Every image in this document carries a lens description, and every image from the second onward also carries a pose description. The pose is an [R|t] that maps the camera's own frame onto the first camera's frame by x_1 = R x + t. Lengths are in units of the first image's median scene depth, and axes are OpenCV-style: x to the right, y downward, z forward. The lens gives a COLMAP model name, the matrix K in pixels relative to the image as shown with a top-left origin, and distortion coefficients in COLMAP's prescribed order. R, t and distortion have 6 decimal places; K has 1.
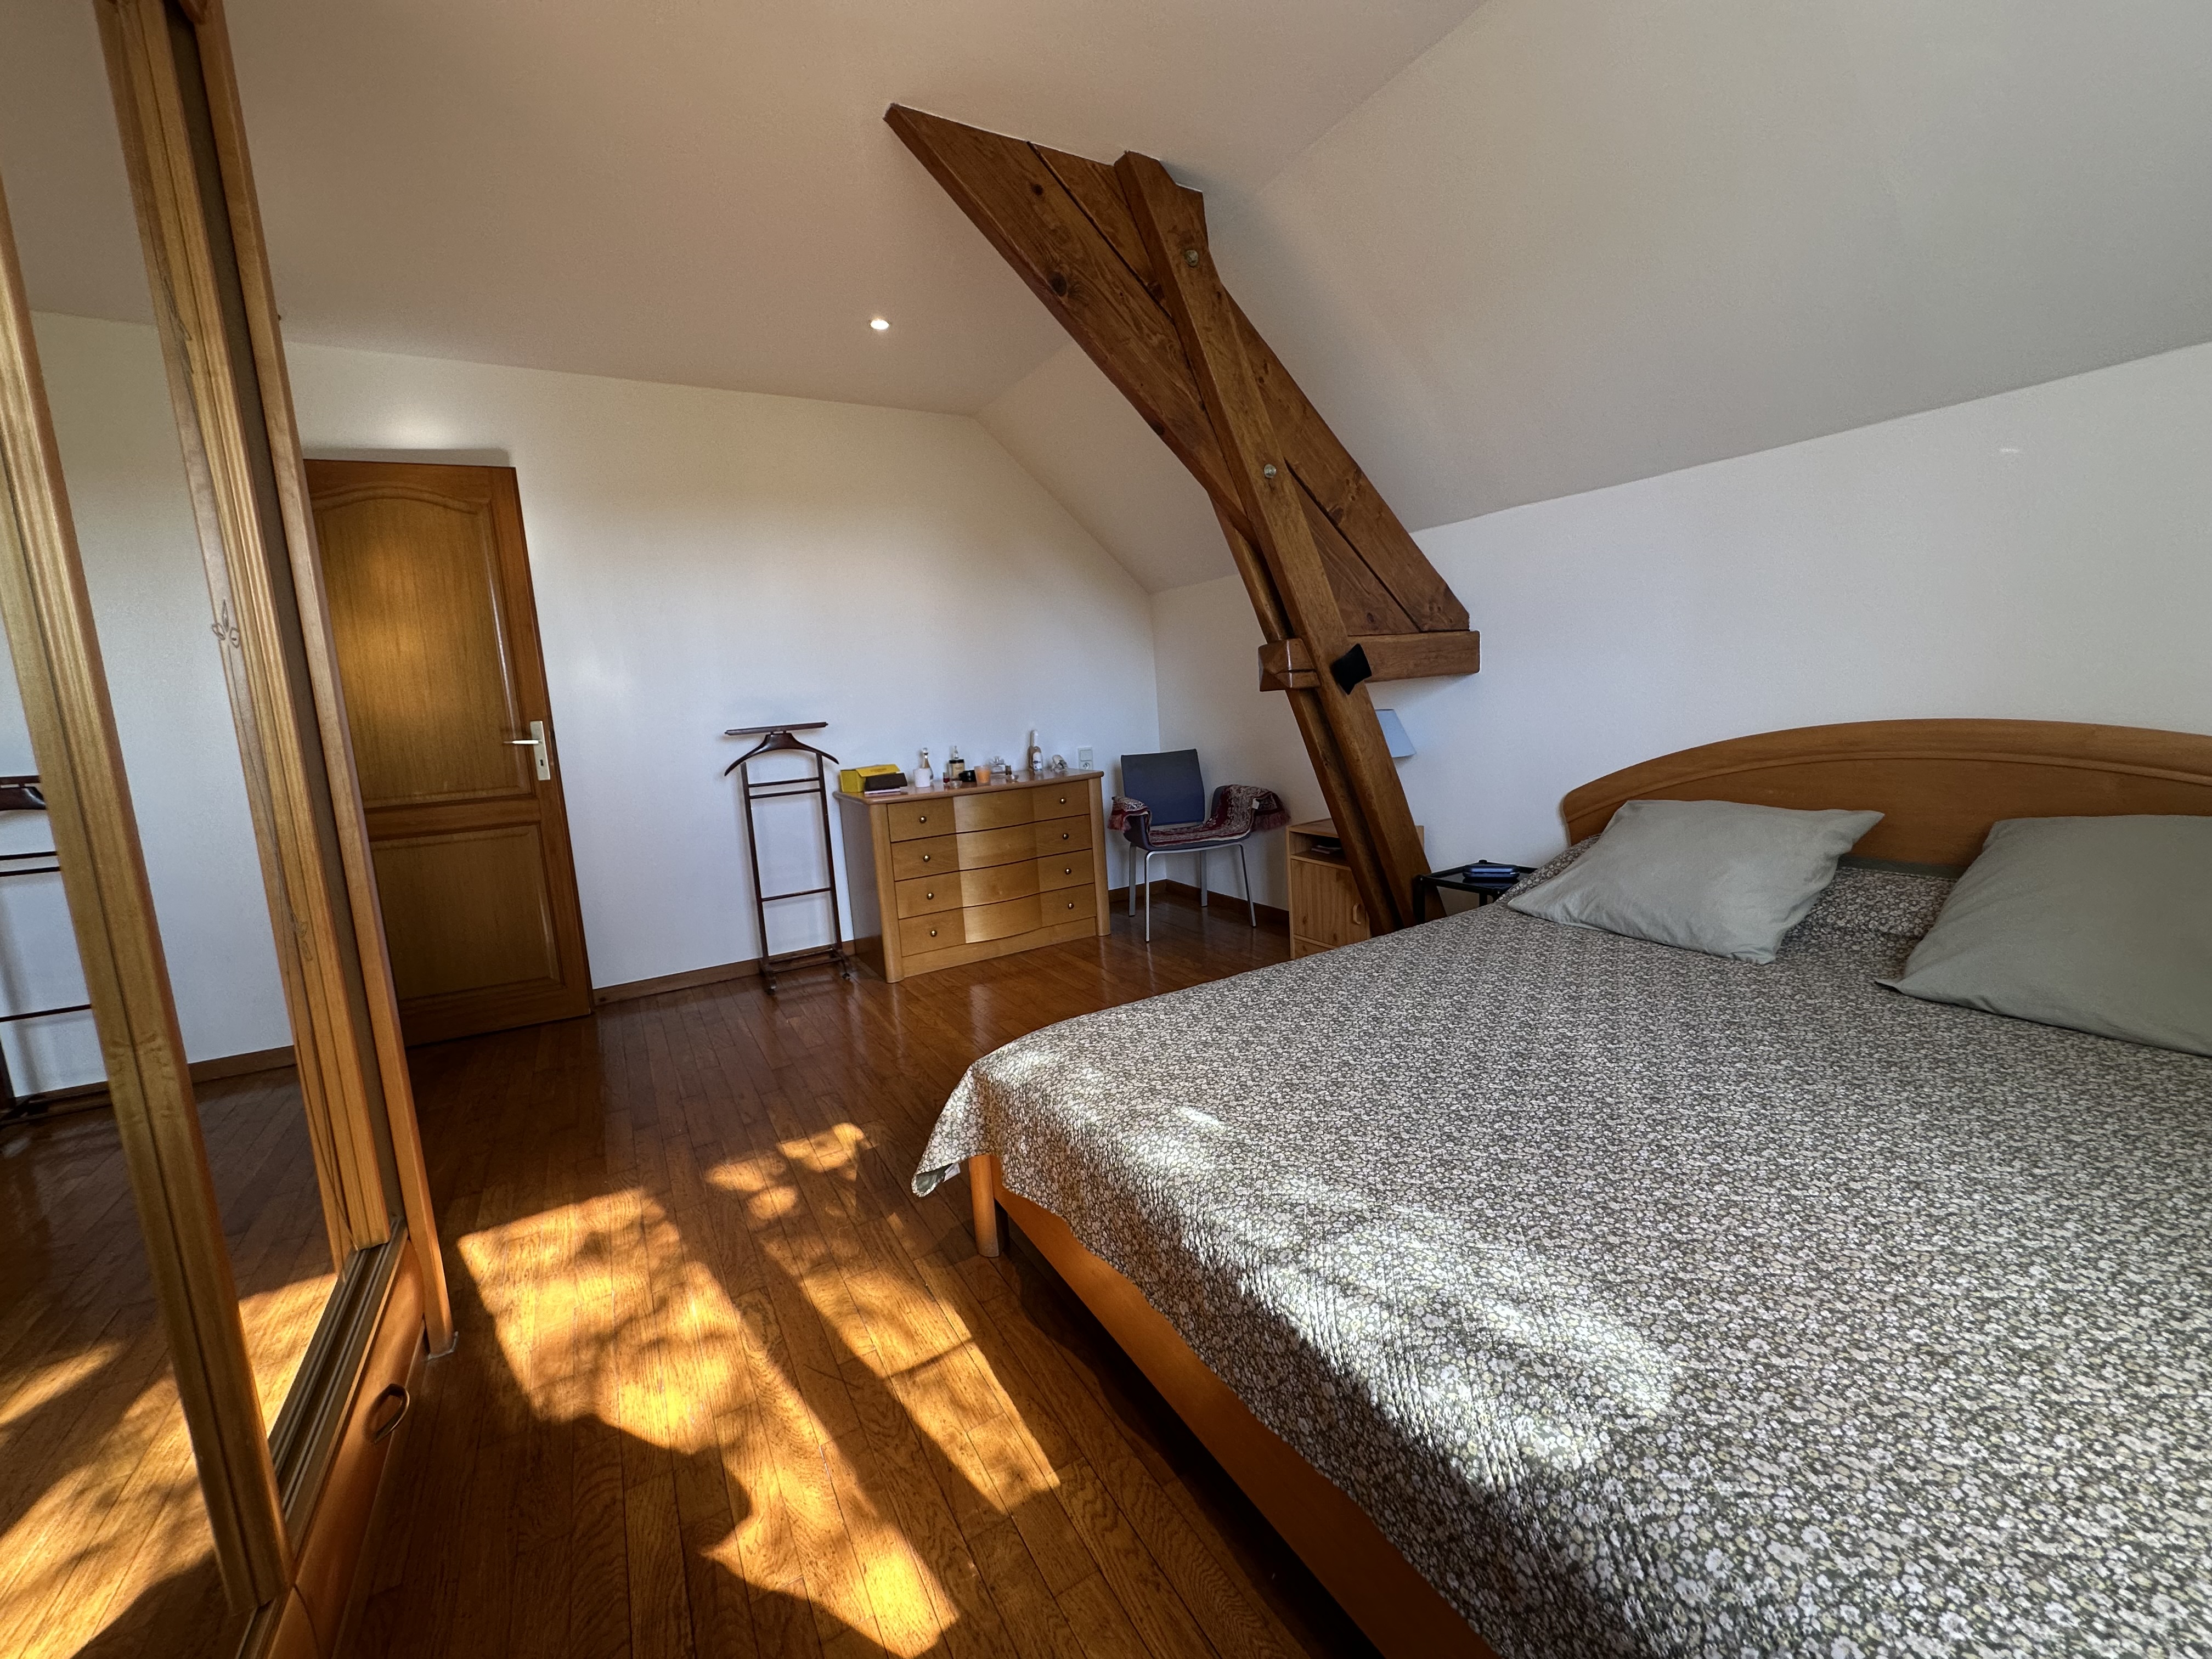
lens RADIAL K [[881.1, 0, 1104.0], [0, 881.1, 817.0], [0, 0, 1]] dist [-0.003932, 0.000999]
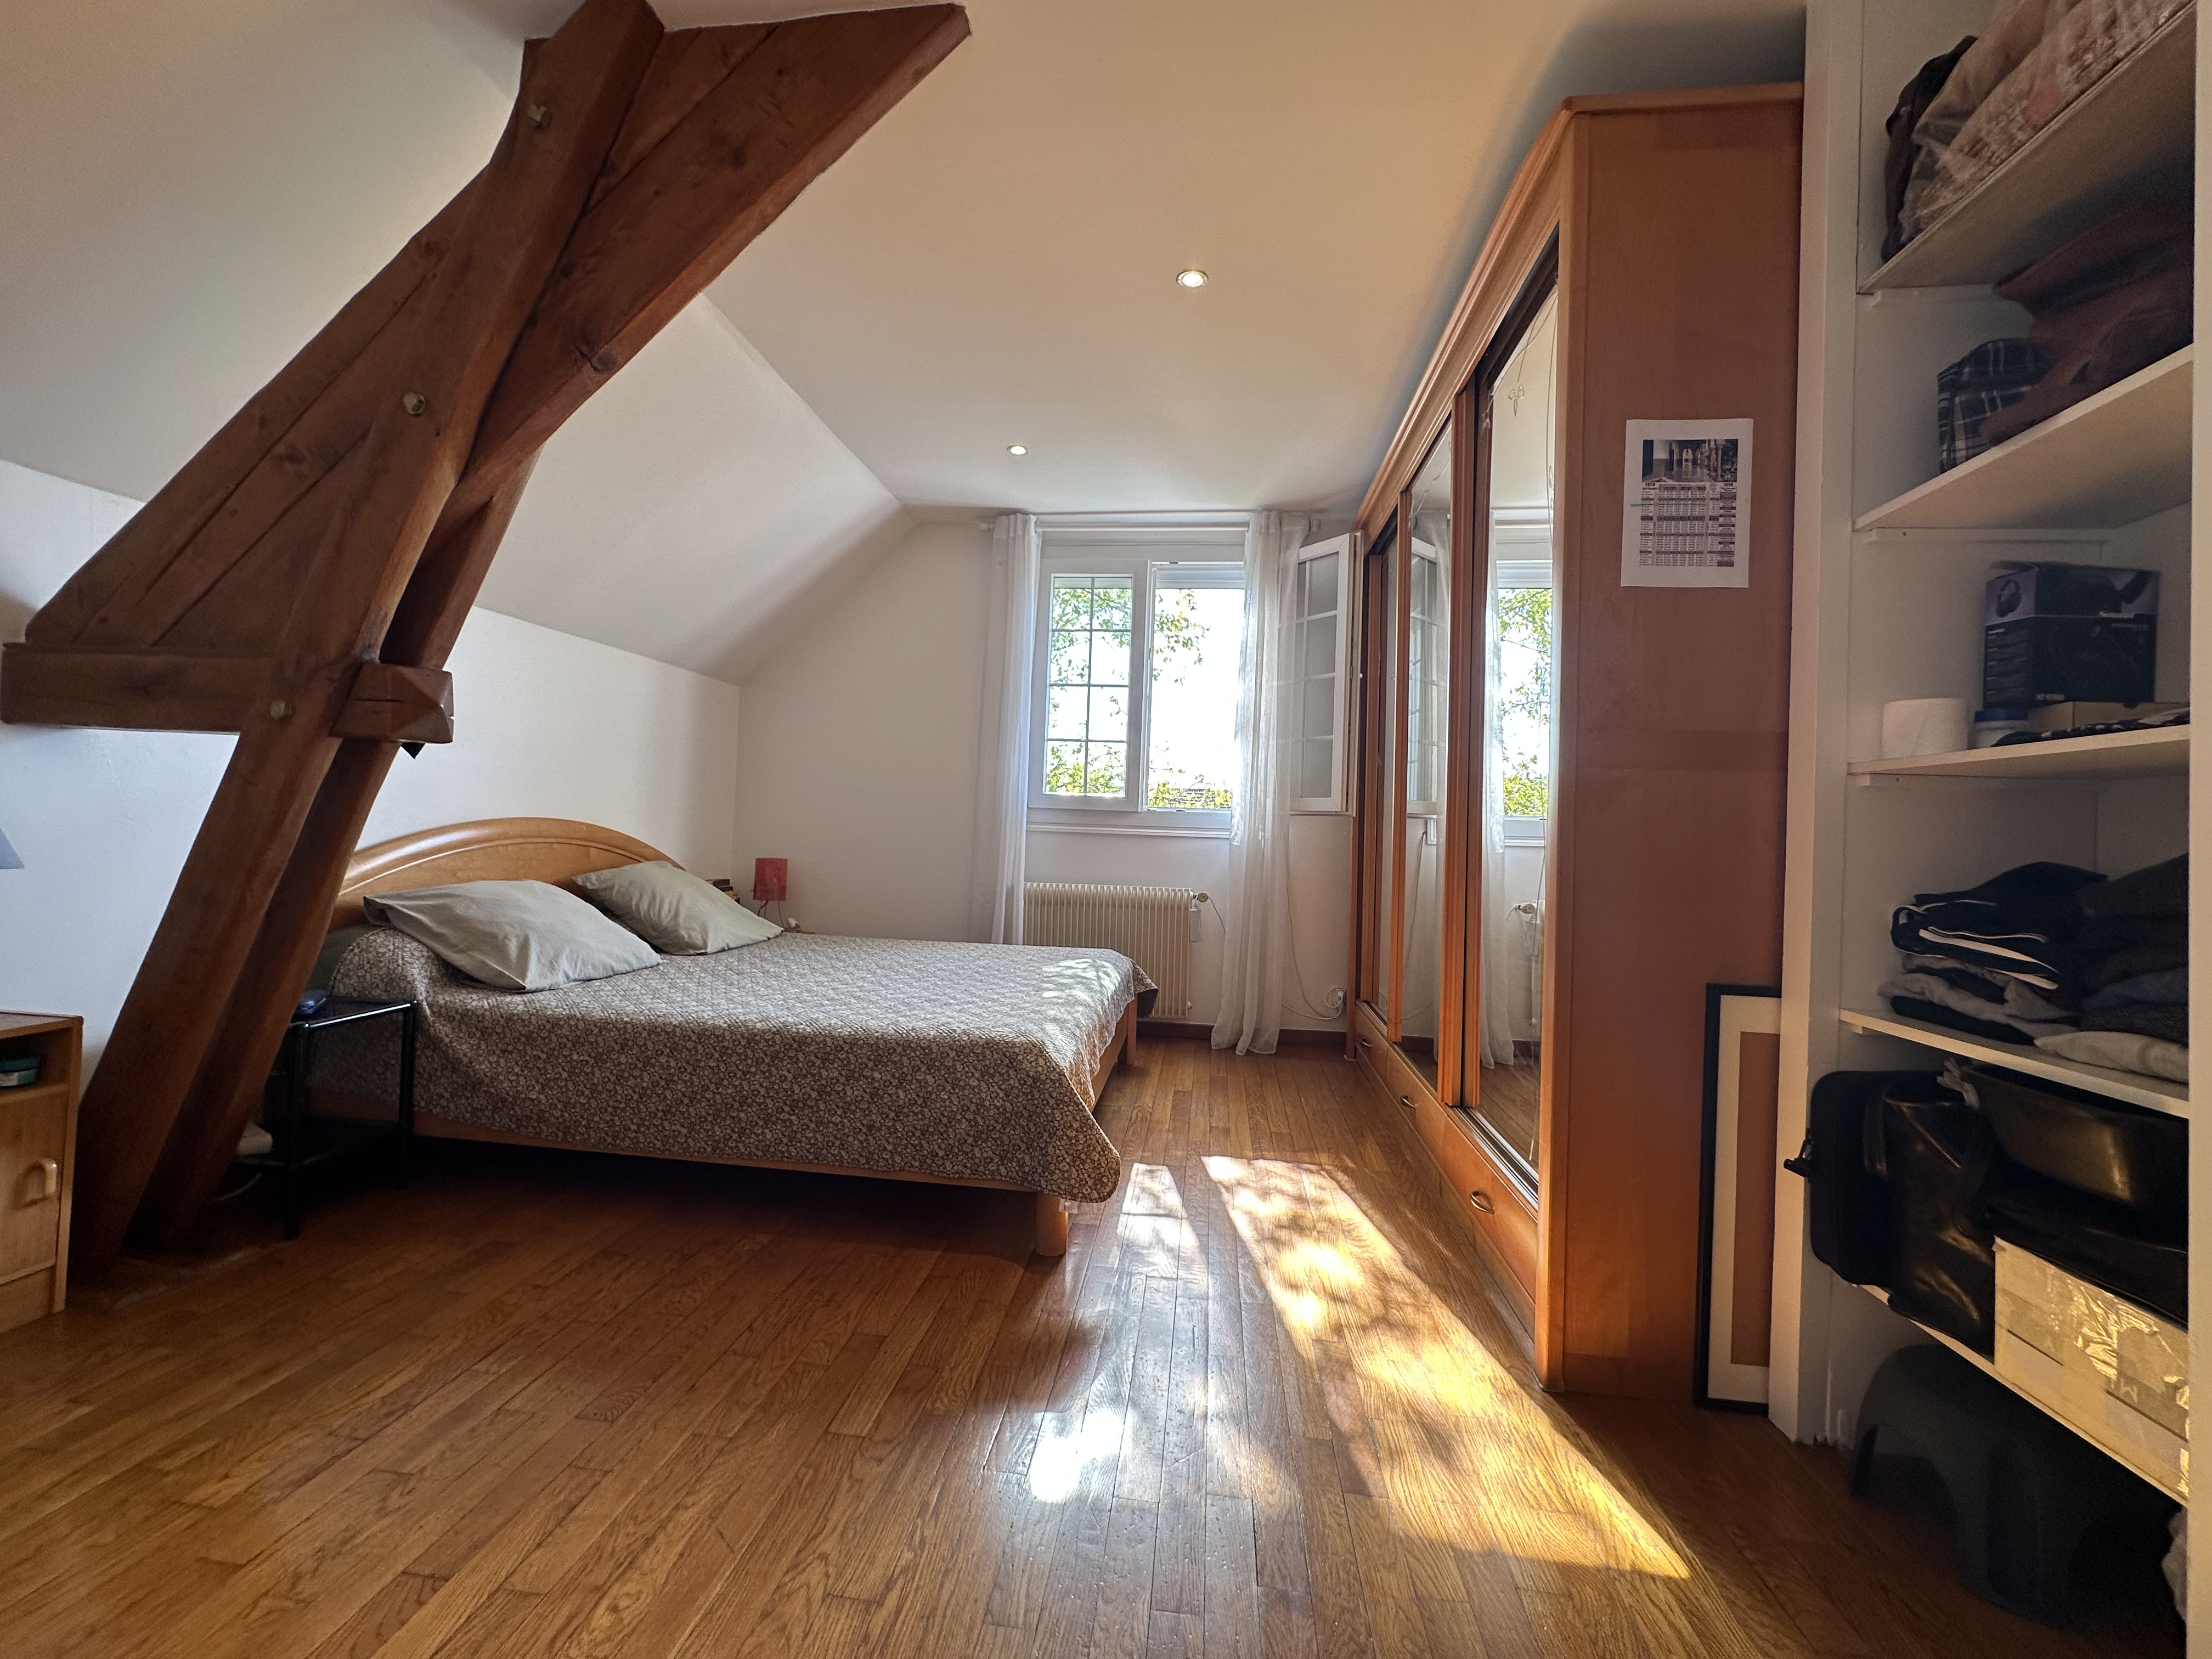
lens RADIAL K [[881.1, 0, 1104.0], [0, 881.1, 817.0], [0, 0, 1]] dist [-0.003932, 0.000999]
pose [[-0.794901, 0.047193, 0.604901, -0.974464], [0.105485, 0.992537, 0.061182, -0.126825], [-0.597499, 0.112442, -0.793947, 1.989818]]
